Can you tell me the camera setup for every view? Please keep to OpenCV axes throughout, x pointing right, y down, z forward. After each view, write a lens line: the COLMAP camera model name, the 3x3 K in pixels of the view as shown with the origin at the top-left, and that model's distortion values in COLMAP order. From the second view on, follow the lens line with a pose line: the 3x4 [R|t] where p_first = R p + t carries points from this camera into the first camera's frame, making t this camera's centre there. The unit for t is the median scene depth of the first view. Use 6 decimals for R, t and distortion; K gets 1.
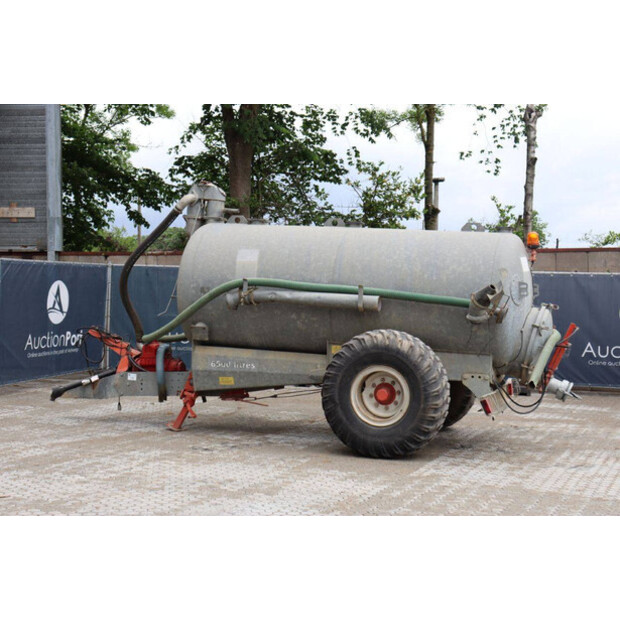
lens RADIAL K [[993.5, 0, 310.0], [0, 993.5, 310.0], [0, 0, 1]] dist [0.154802, -0.006792]
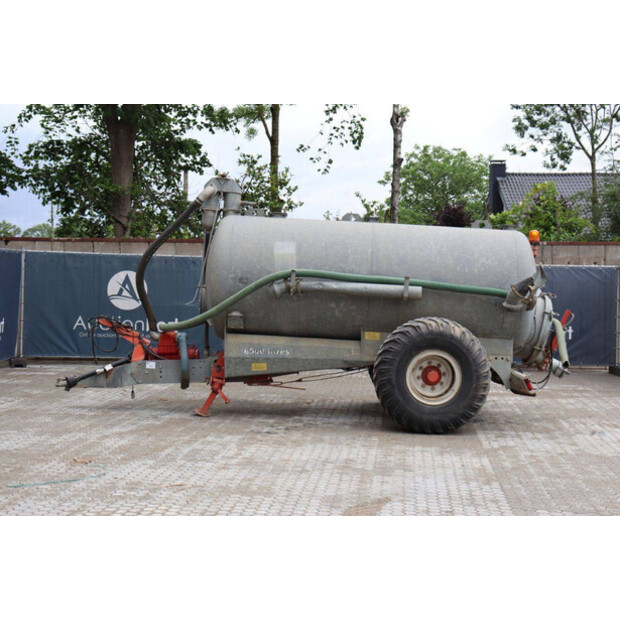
lens RADIAL K [[956.6, 0, 310.0], [0, 956.6, 310.0], [0, 0, 1]] dist [0.109168, 0.057037]
pose [[0.956656, -0.006934, 0.291137, -0.336692], [0.001507, 0.999821, 0.018861, -0.007909], [-0.291215, -0.017604, 0.956496, 0.022970]]
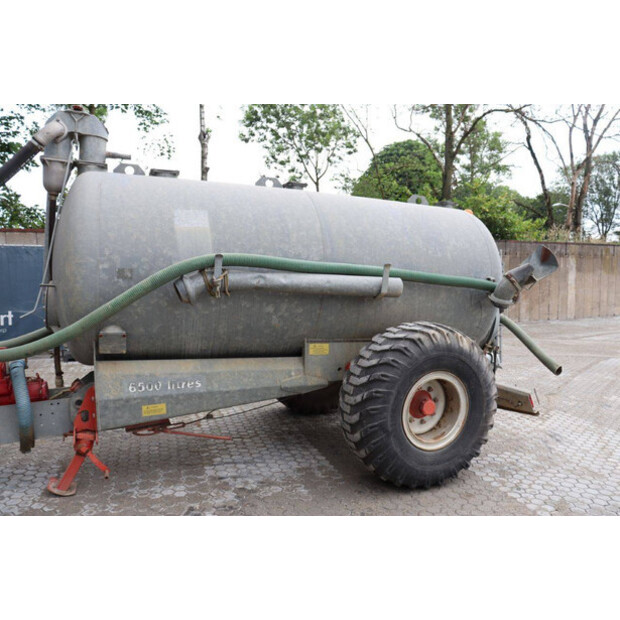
lens RADIAL K [[507.3, 0, 310.0], [0, 507.3, 310.0], [0, 0, 1]] dist [-0.176952, 0.175481]
pose [[0.762850, -0.066299, 0.643167, -0.220229], [0.017222, 0.996460, 0.082290, -0.021246], [-0.646346, -0.051699, 0.761291, 0.708097]]
